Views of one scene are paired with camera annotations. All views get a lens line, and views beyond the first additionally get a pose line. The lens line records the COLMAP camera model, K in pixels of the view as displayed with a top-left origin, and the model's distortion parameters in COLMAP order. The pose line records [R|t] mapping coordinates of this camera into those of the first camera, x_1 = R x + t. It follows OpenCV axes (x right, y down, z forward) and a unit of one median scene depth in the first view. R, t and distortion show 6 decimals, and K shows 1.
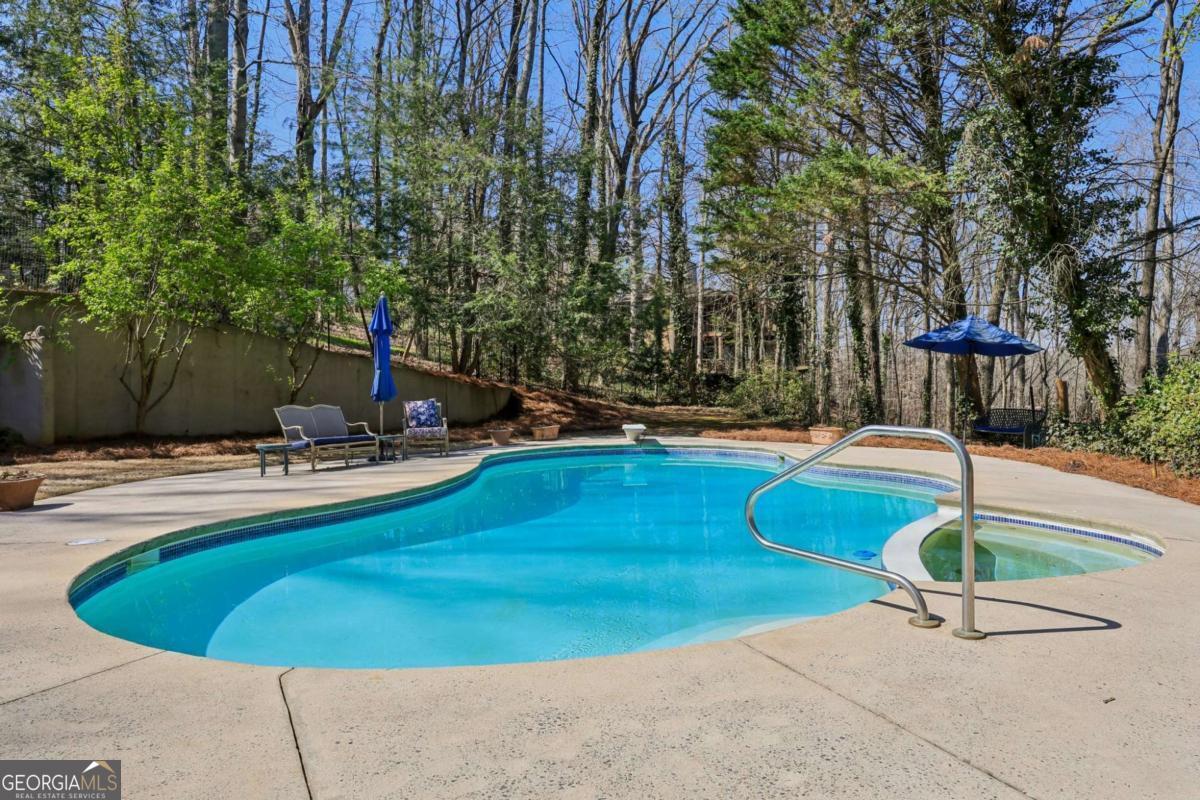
lens RADIAL K [[796.8, 0, 599.5], [0, 796.8, 387.4], [0, 0, 1]] dist [0.022981, -0.002010]
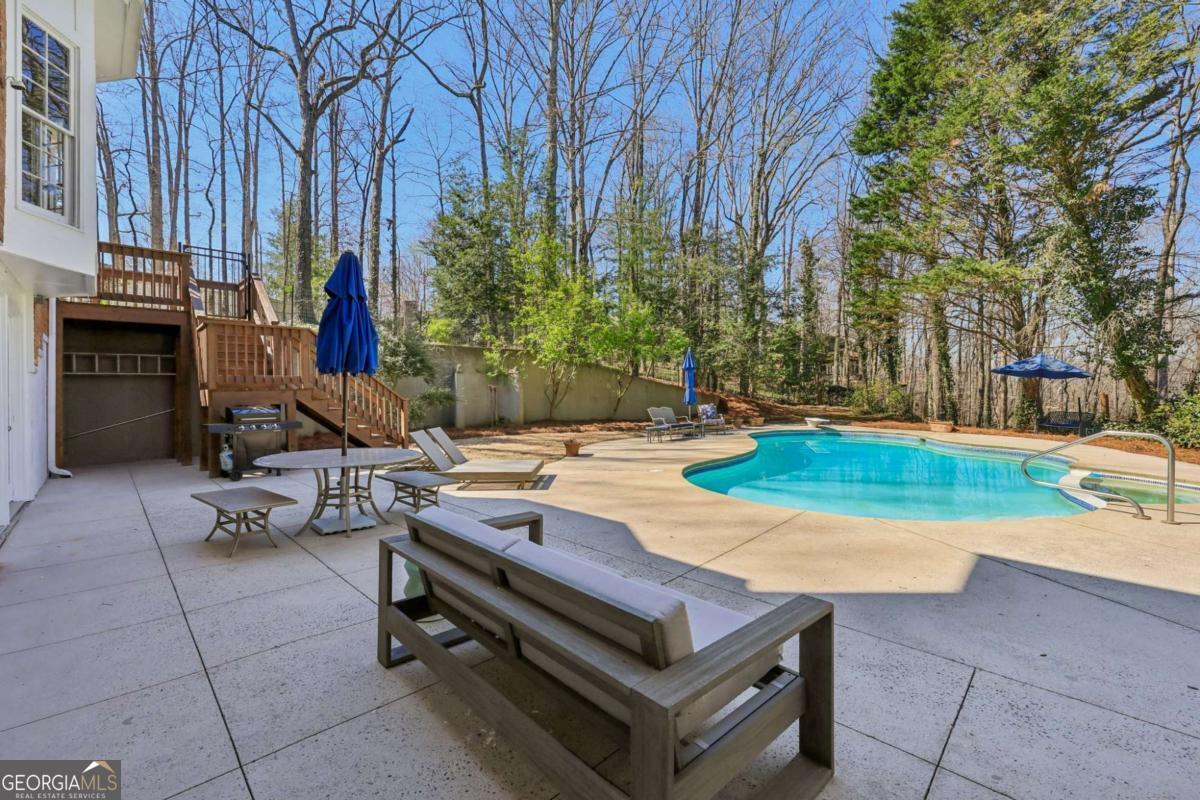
lens RADIAL K [[498.0, 0, 600.0], [0, 498.0, 400.0], [0, 0, 1]] dist [0.012857, 0.000108]
pose [[0.978909, 0.007407, -0.204162, -0.204335], [-0.002860, 0.999741, 0.022558, -0.017857], [0.204276, -0.021498, 0.978677, -0.181751]]
